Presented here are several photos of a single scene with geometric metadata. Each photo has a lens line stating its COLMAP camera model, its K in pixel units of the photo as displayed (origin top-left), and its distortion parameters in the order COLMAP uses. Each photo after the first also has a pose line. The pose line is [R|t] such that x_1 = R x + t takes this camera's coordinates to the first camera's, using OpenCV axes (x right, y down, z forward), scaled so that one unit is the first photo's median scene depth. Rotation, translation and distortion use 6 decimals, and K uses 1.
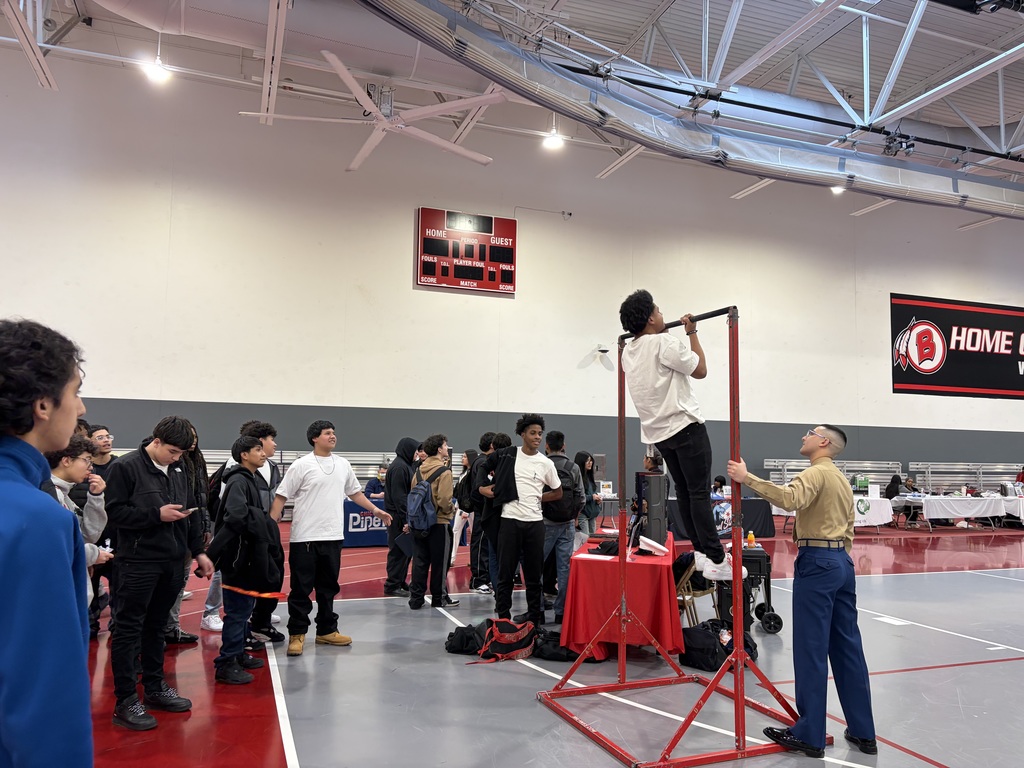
lens RADIAL K [[771.9, 0, 511.7], [0, 771.9, 382.3], [0, 0, 1]] dist [0.029928, -0.004822]
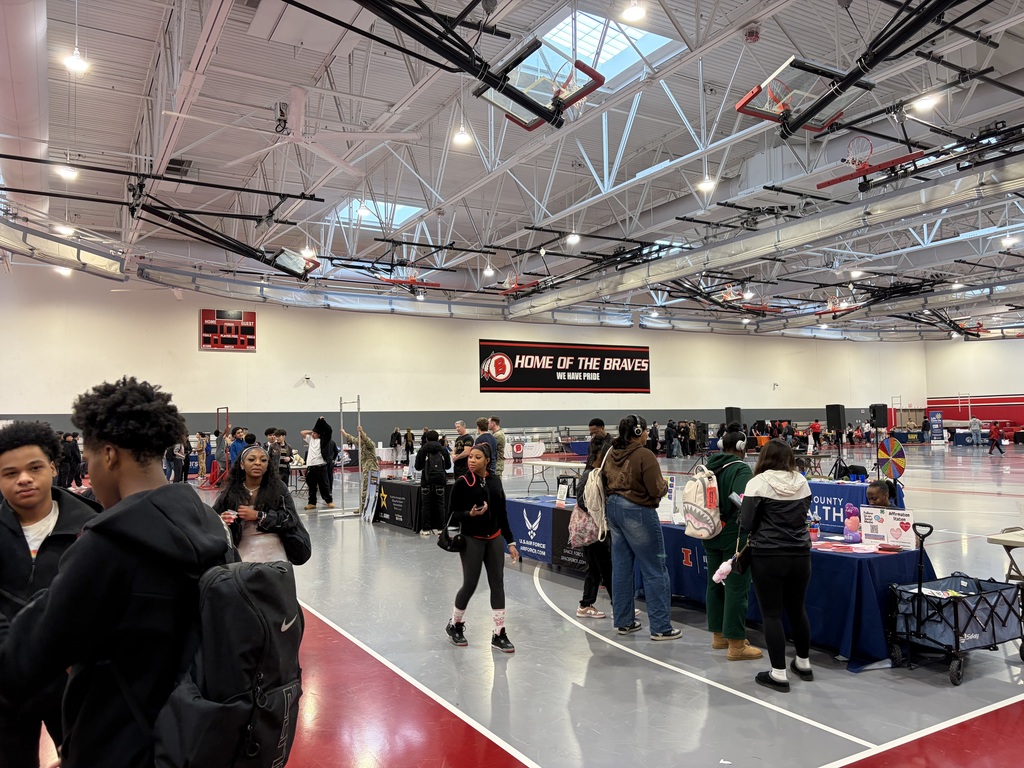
lens RADIAL K [[771.9, 0, 514.7], [0, 771.9, 387.5], [0, 0, 1]] dist [0.029928, -0.004822]
pose [[0.984059, -0.020138, 0.176700, 0.242192], [0.010829, 0.998510, 0.053491, -0.096509], [-0.177514, -0.050725, 0.982810, -0.837999]]
